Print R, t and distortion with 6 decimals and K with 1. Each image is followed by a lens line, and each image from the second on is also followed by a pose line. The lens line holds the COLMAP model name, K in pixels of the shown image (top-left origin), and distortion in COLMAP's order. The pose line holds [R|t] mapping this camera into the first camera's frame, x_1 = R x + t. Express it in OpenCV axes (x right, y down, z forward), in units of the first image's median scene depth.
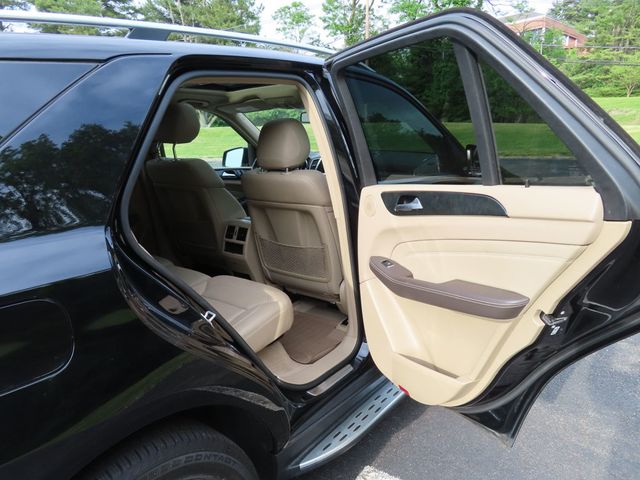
lens RADIAL K [[458.5, 0, 328.2], [0, 458.5, 244.1], [0, 0, 1]] dist [-0.007568, 0.003821]
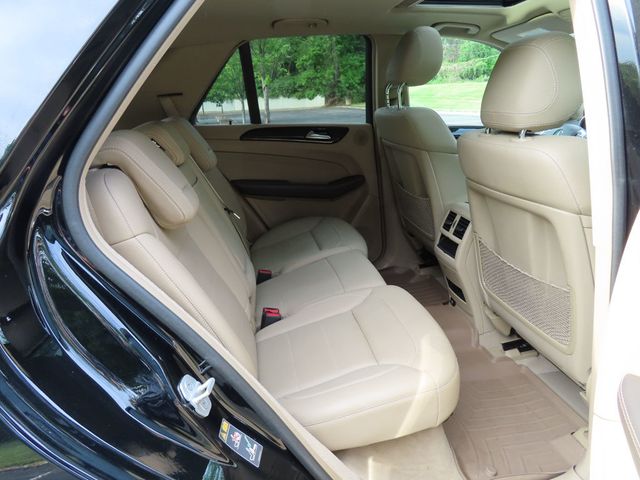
lens RADIAL K [[458.5, 0, 324.4], [0, 458.5, 237.9], [0, 0, 1]] dist [-0.007568, 0.003821]
pose [[0.736217, 0.214211, -0.641949, 0.091461], [-0.160519, 0.976786, 0.141852, -0.069562], [0.657433, -0.001389, 0.753511, 0.381481]]
